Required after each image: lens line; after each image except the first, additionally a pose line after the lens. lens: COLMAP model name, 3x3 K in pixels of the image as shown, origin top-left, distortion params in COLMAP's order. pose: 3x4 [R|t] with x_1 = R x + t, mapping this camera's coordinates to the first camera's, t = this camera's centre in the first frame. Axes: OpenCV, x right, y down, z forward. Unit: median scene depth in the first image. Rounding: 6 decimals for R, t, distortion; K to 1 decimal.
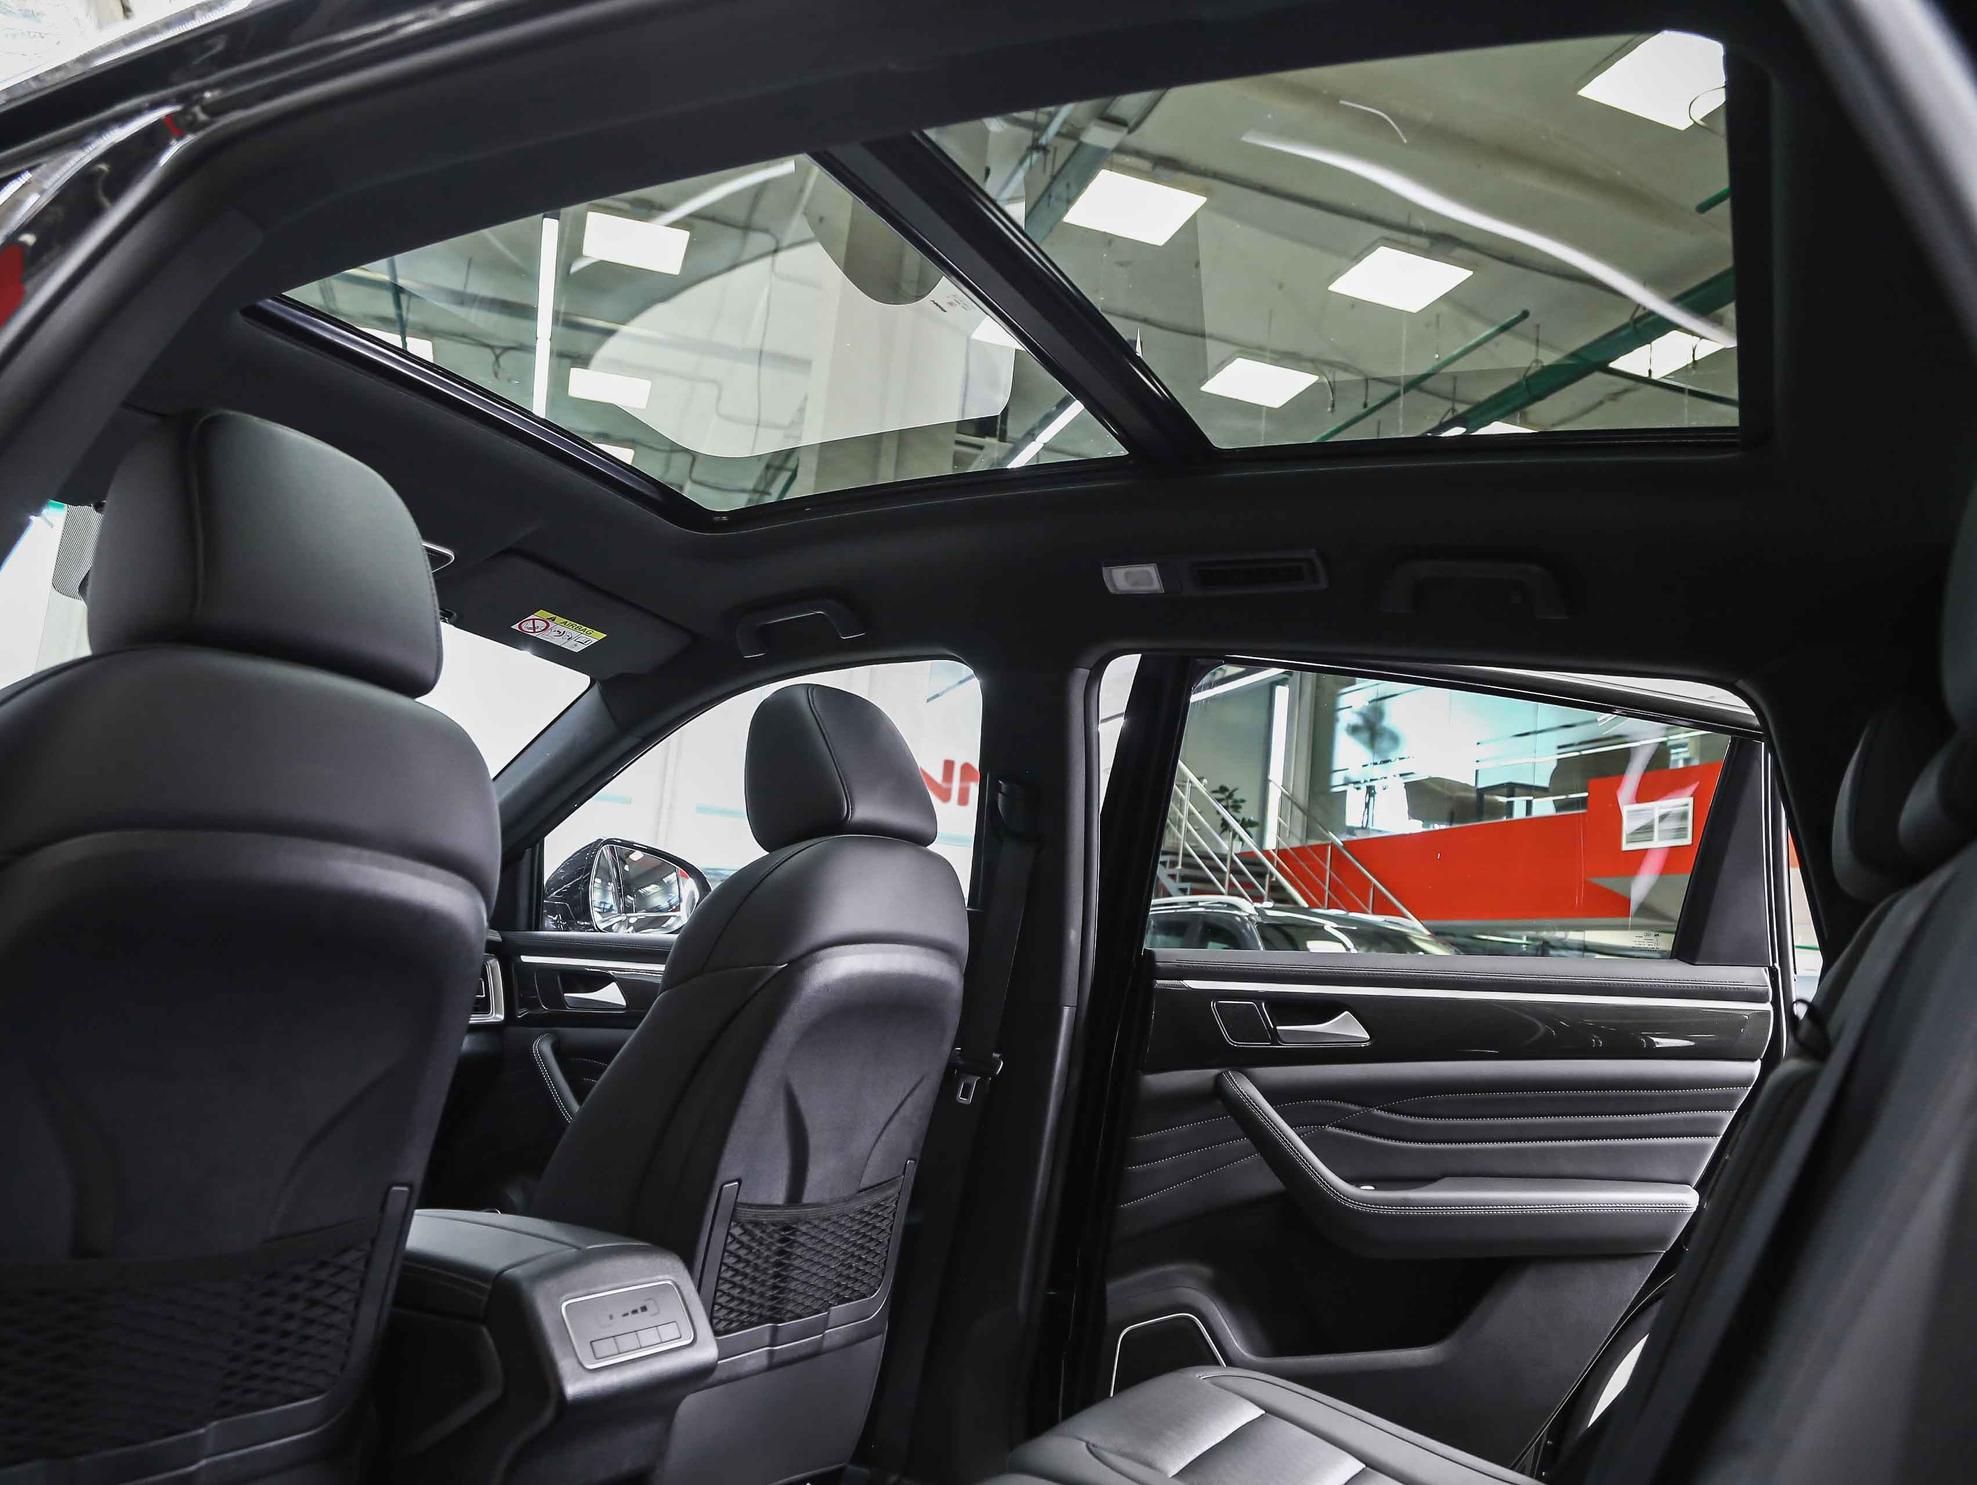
lens RADIAL K [[1556.6, 0, 988.5], [0, 1556.6, 742.5], [0, 0, 1]] dist [-0.127097, 0.074973]
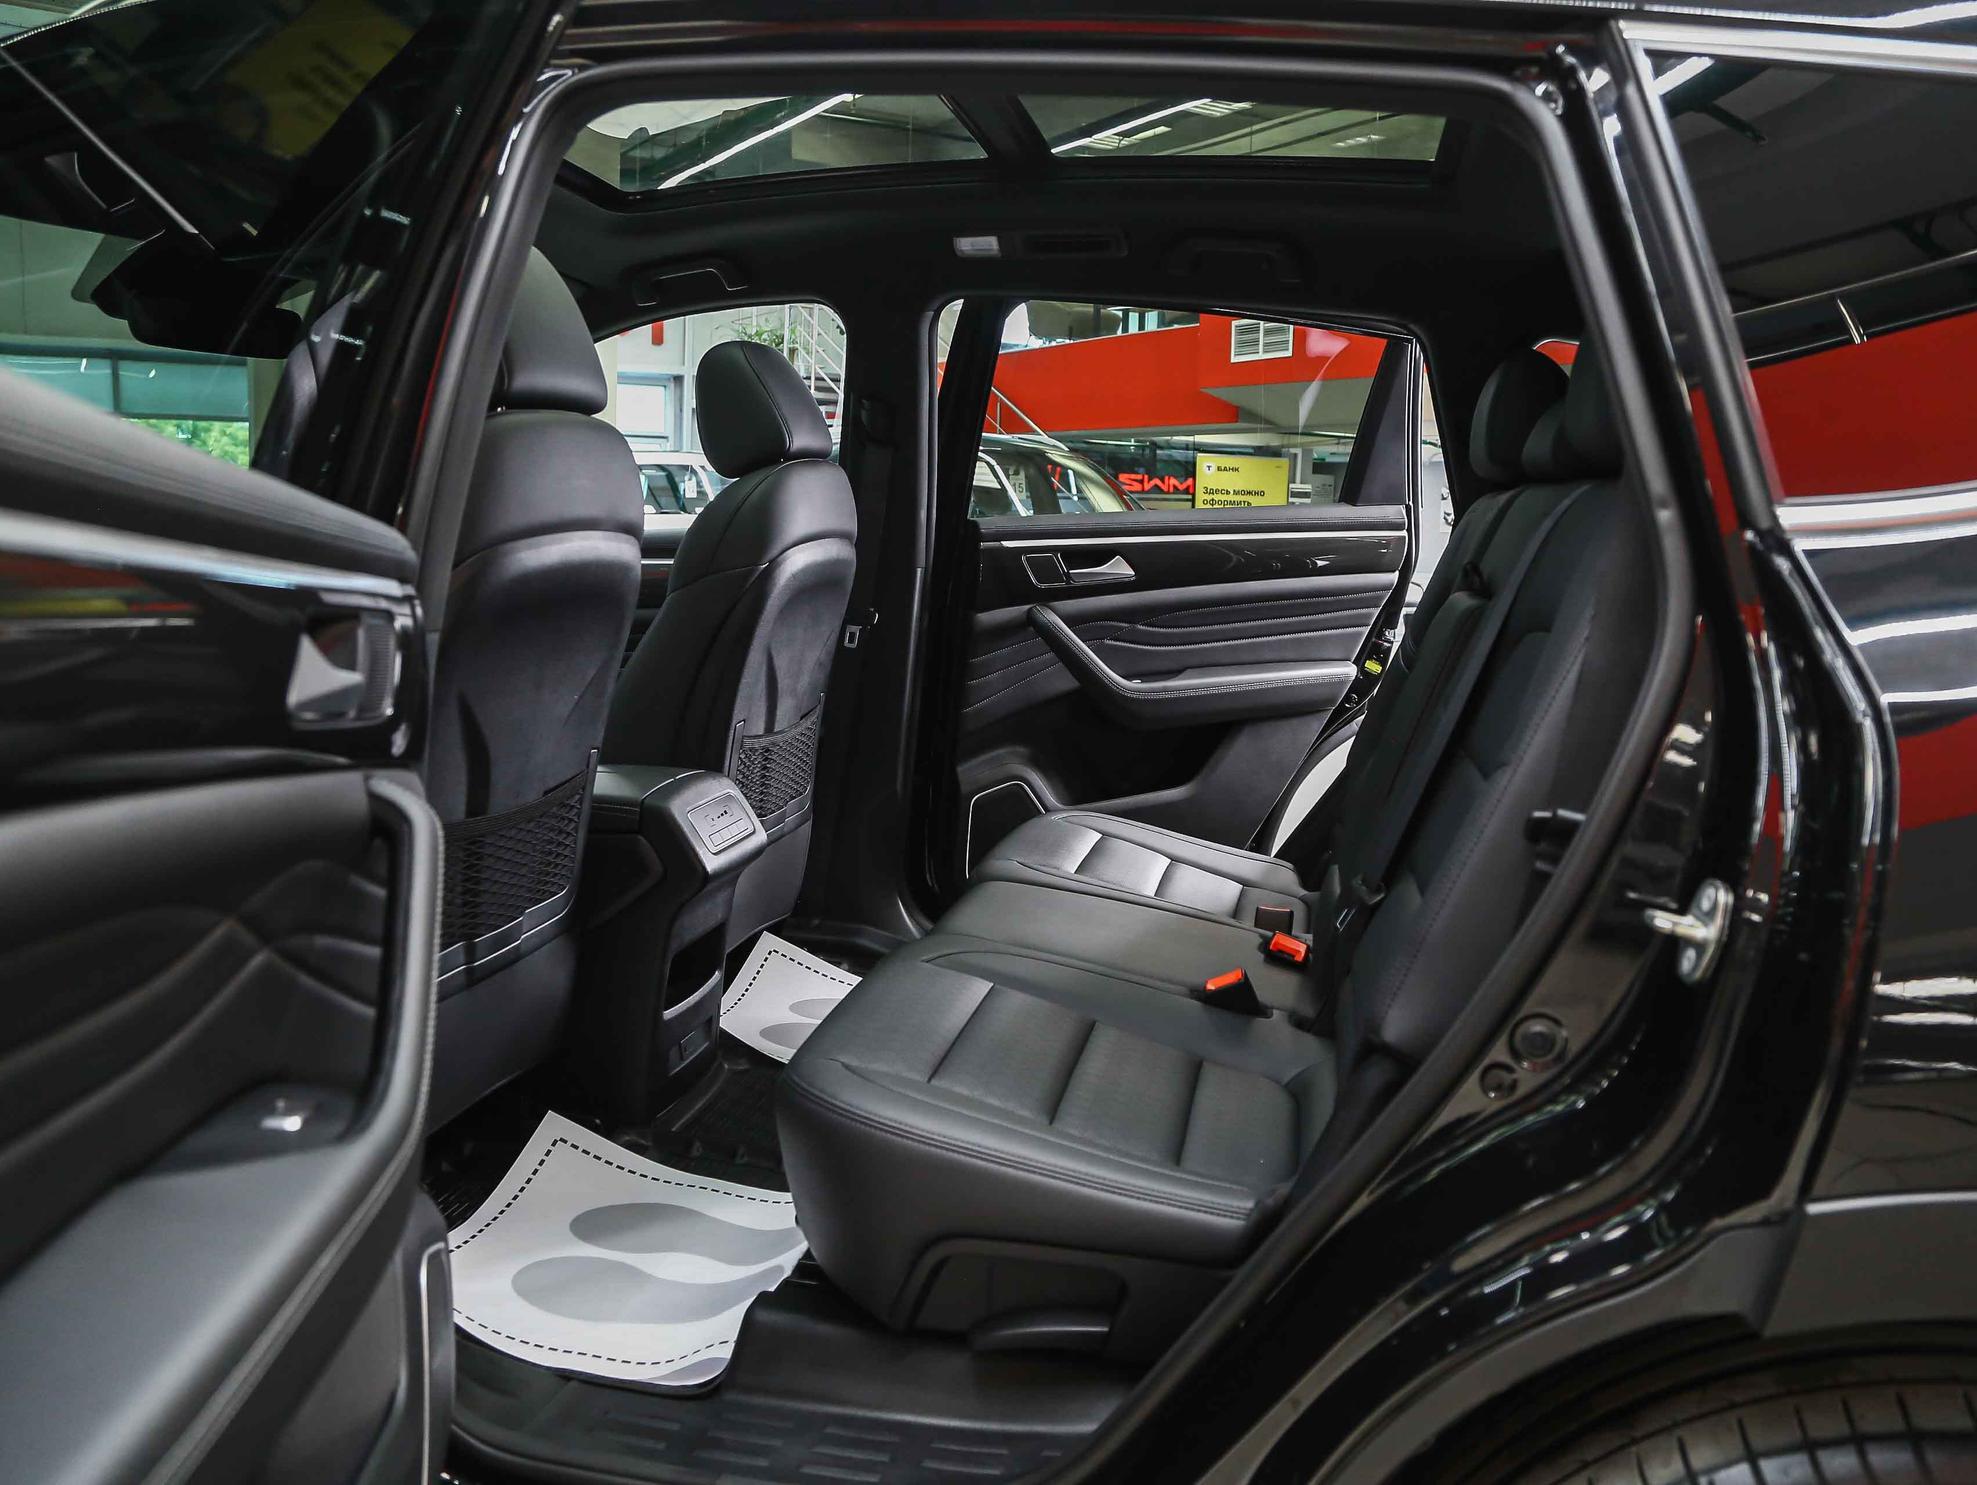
lens RADIAL K [[1578.6, 0, 1015.5], [0, 1578.6, 743.9], [0, 0, 1]] dist [-0.109806, 0.073904]
pose [[0.959561, -0.110205, 0.259033, -0.236227], [0.024613, 0.949504, 0.312789, -0.106032], [-0.280424, -0.293764, 0.913819, -0.296398]]
